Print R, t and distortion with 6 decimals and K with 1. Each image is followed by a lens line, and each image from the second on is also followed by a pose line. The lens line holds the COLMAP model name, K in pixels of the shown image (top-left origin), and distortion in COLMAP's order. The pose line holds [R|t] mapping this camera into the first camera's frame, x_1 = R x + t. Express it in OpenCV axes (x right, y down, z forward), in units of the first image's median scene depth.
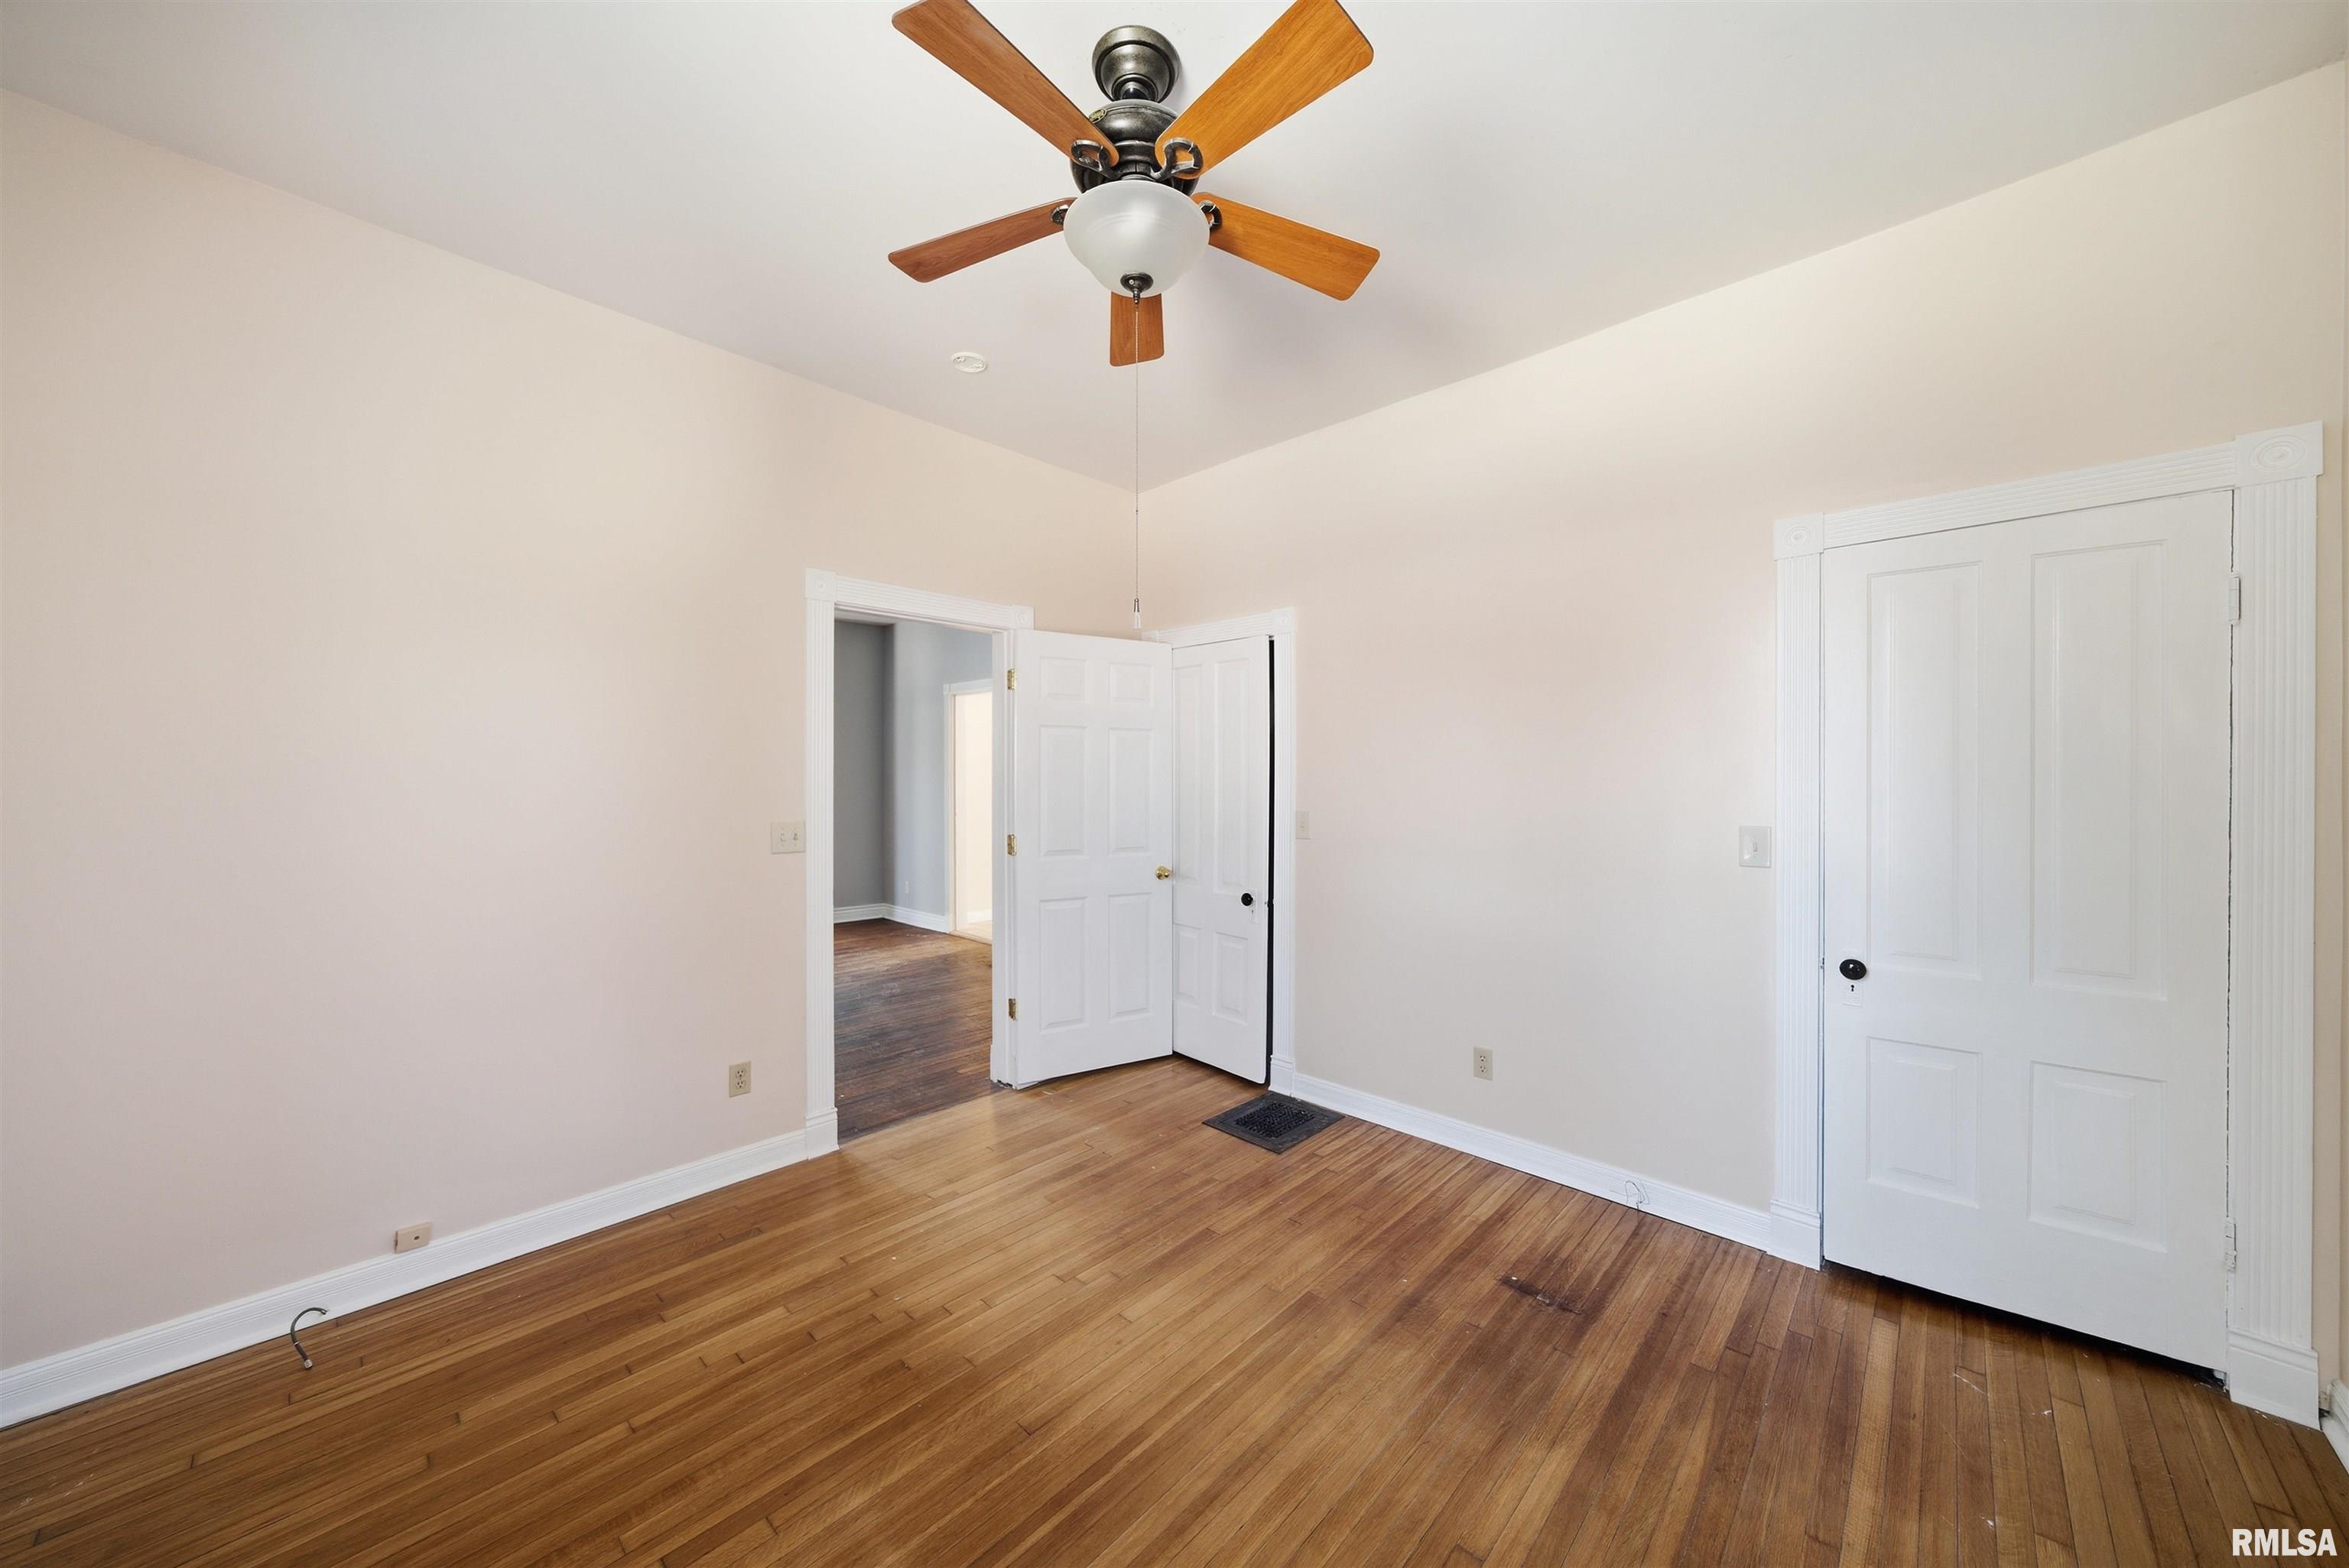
lens RADIAL K [[820.5, 0, 1167.0], [0, 820.5, 779.9], [0, 0, 1]] dist [-0.013208, 0.004164]
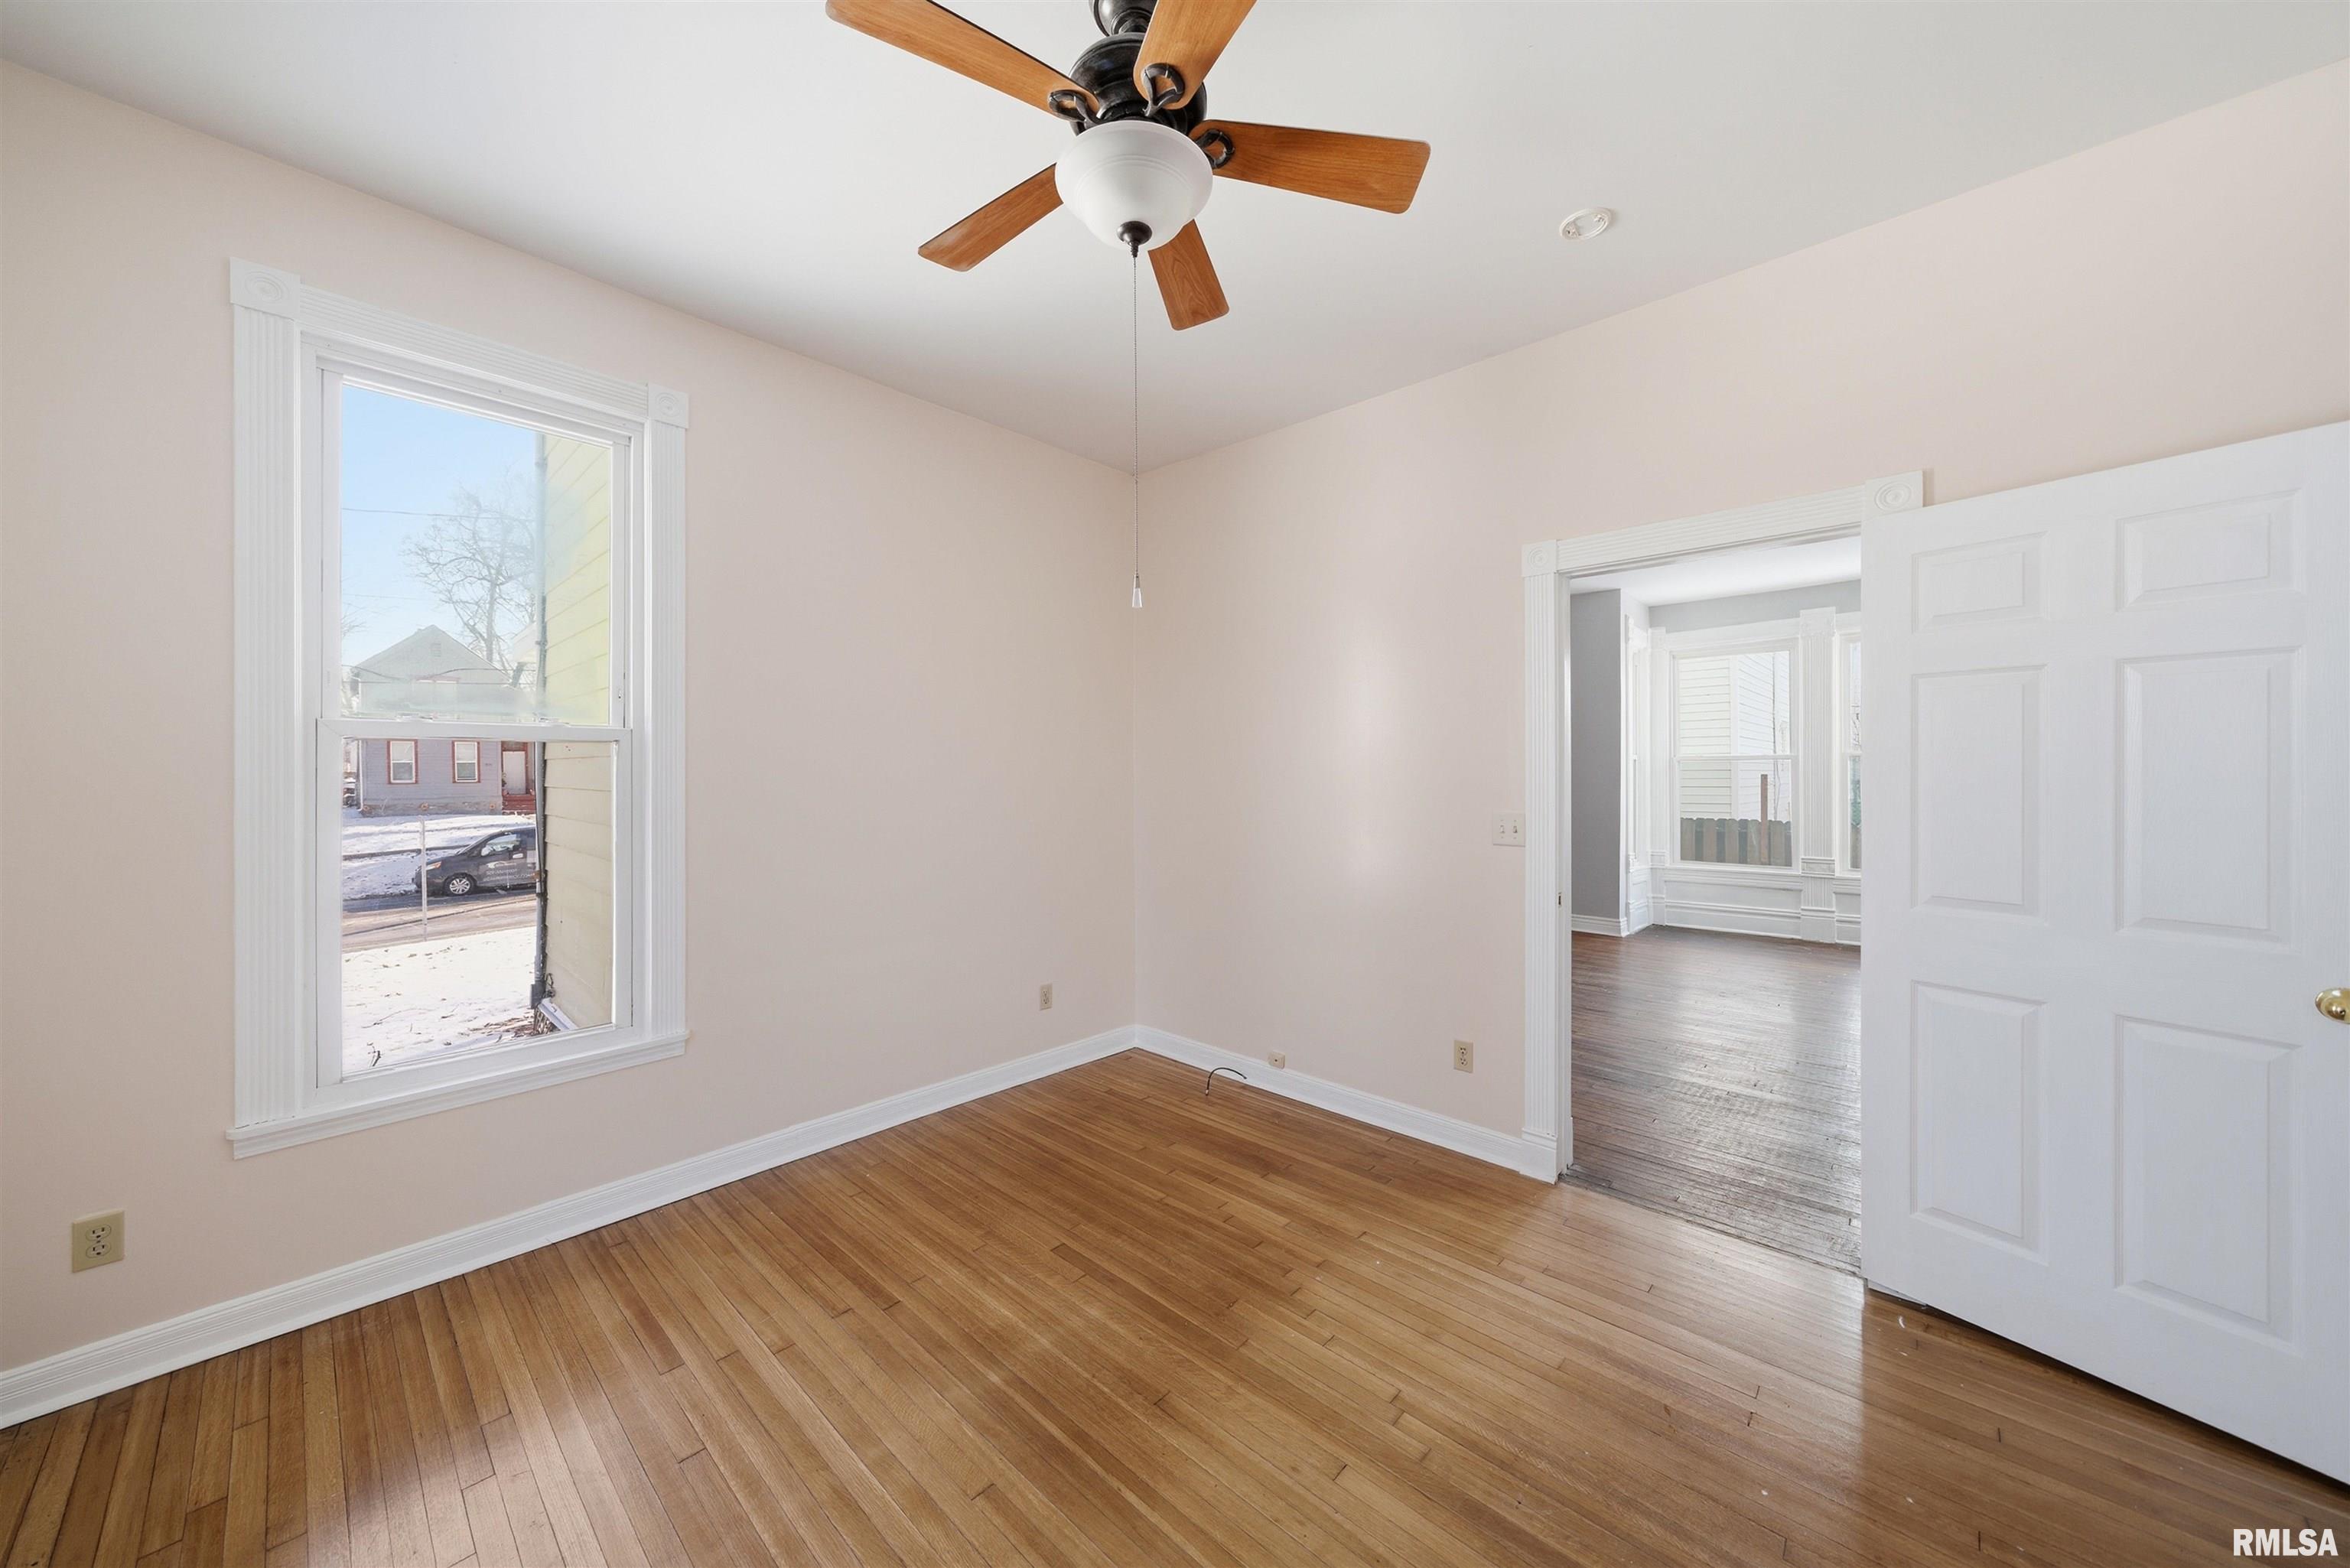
lens RADIAL K [[820.9, 0, 1167.0], [0, 820.9, 765.2], [0, 0, 1]] dist [-0.013208, 0.004164]
pose [[-0.003321, -0.008684, -0.999957, 0.681195], [-0.000981, 0.999962, -0.008680, 0.003840], [0.999994, 0.000953, -0.003330, 0.797889]]
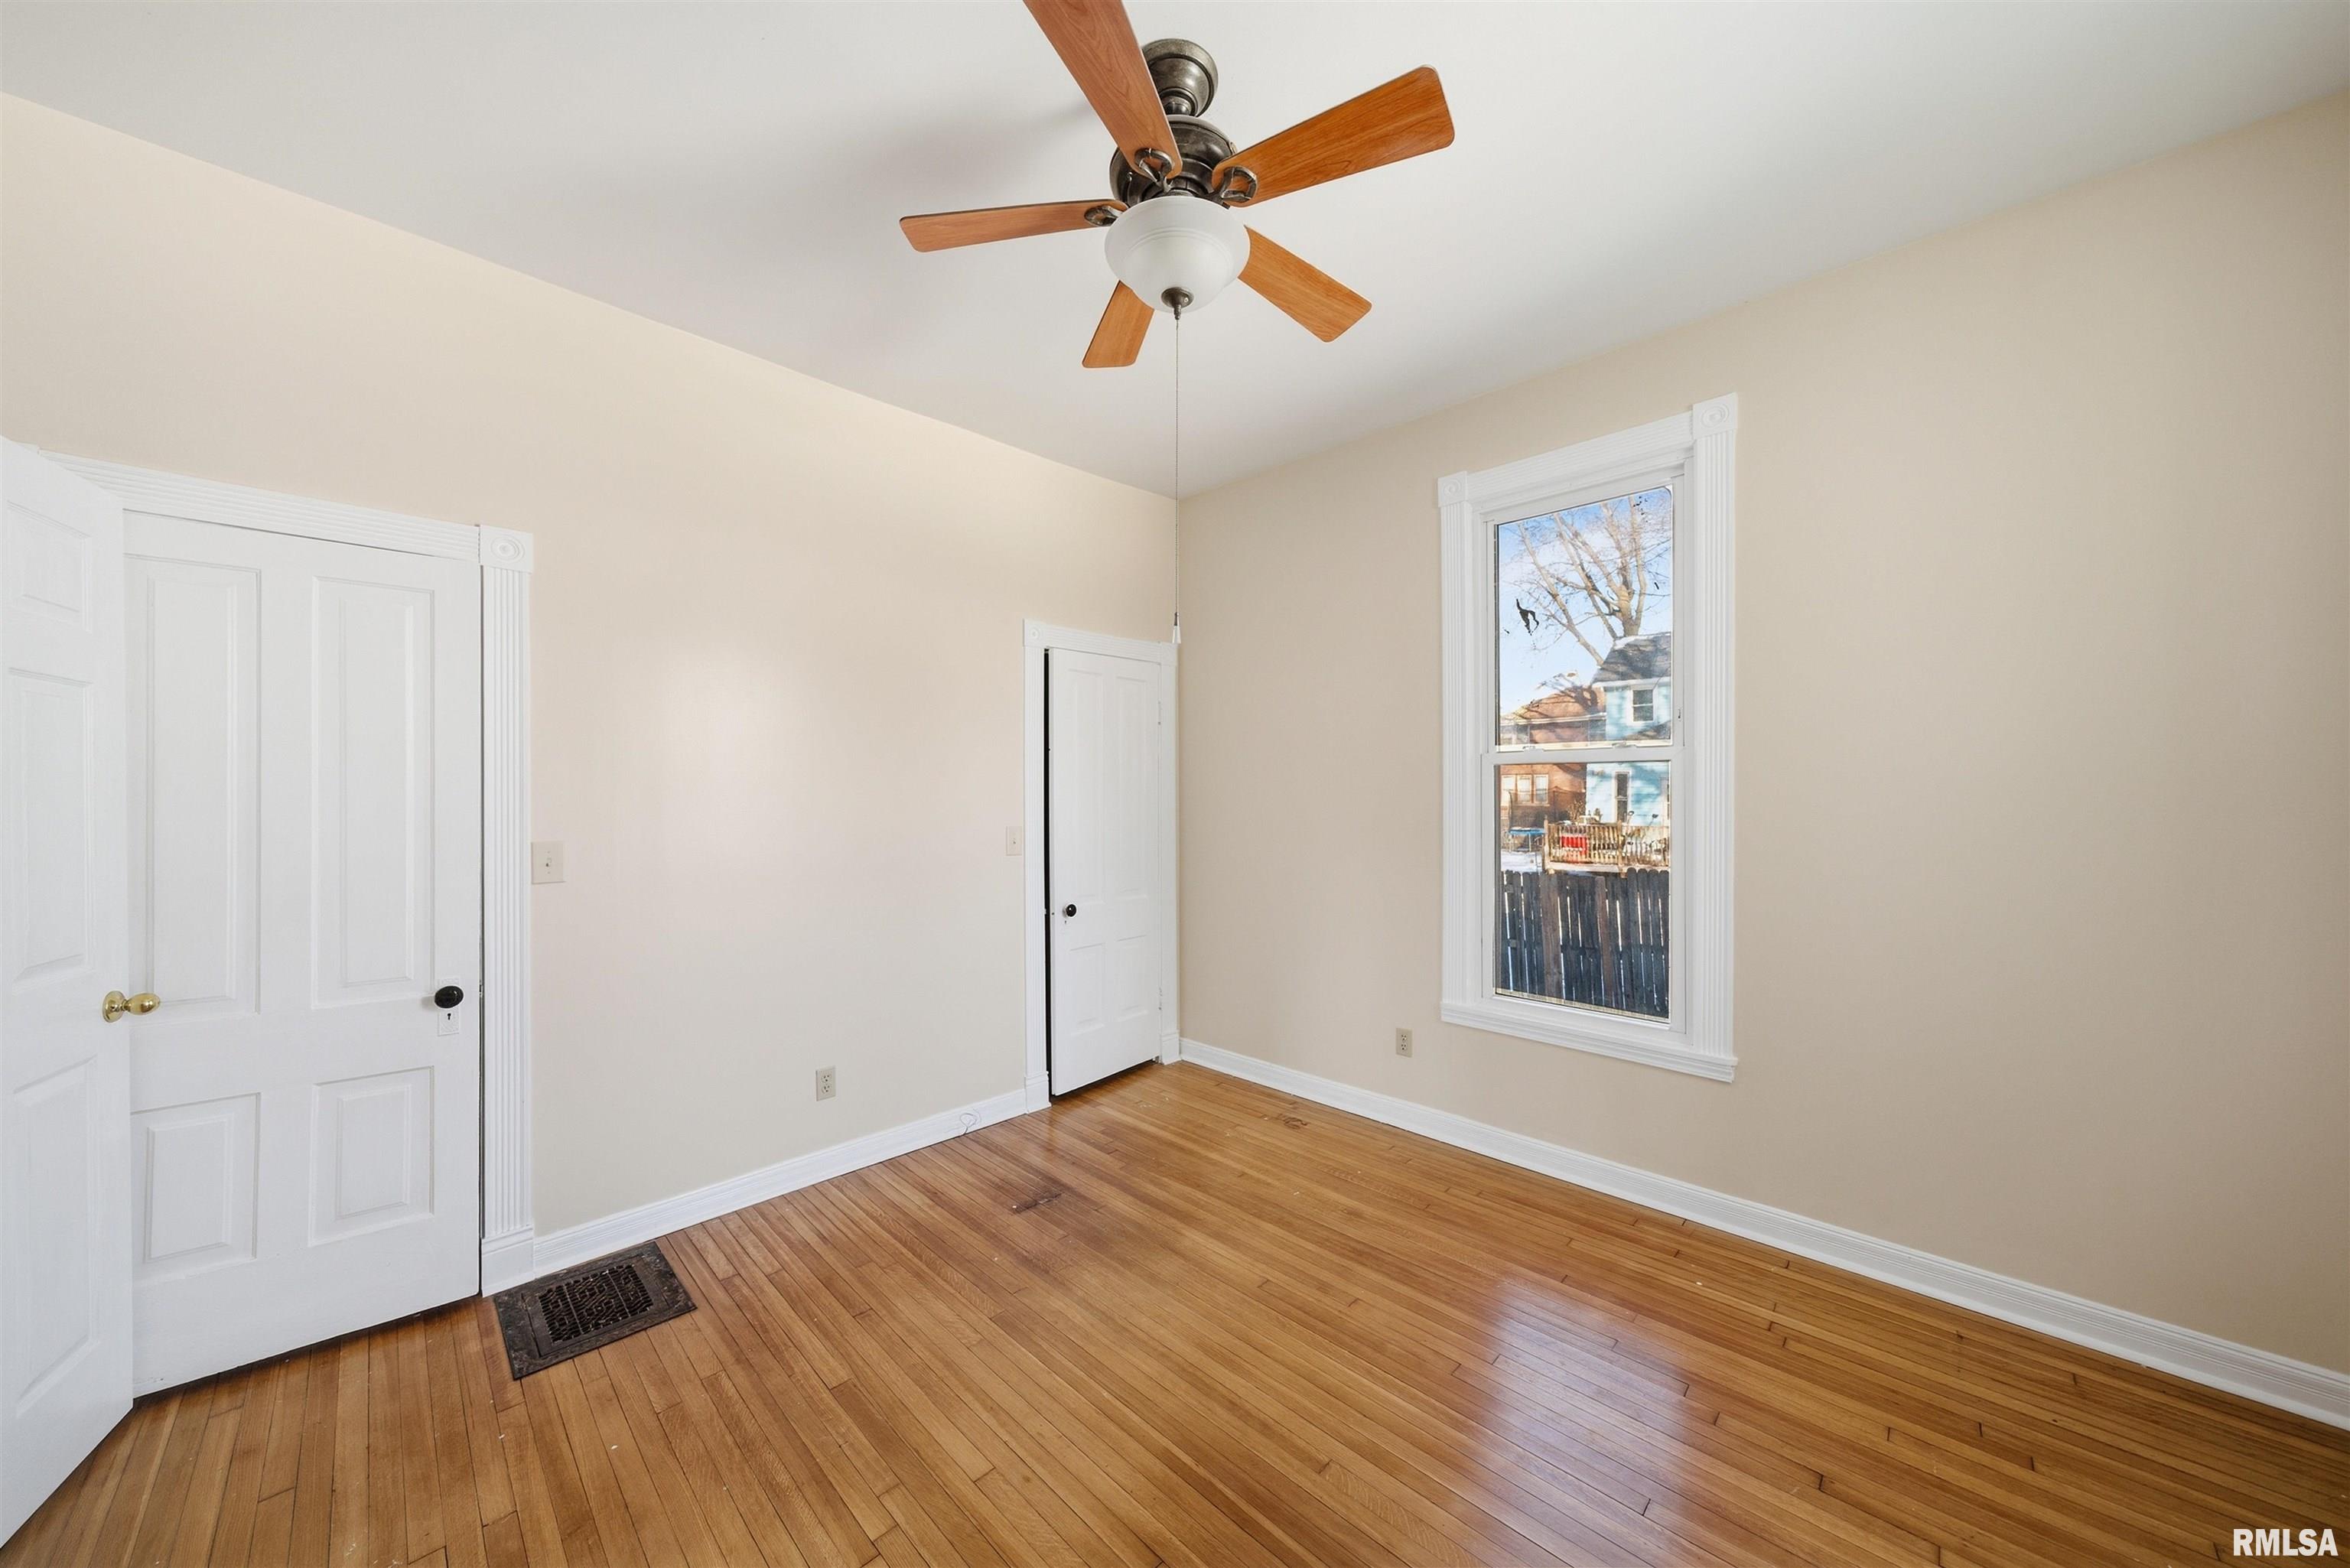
lens RADIAL K [[820.9, 0, 1182.9], [0, 820.9, 791.8], [0, 0, 1]] dist [-0.013208, 0.004164]
pose [[0.010630, -0.006292, 0.999924, -0.796486], [0.011570, 0.999914, 0.006168, -0.005773], [-0.999877, 0.011504, 0.010702, 0.752133]]
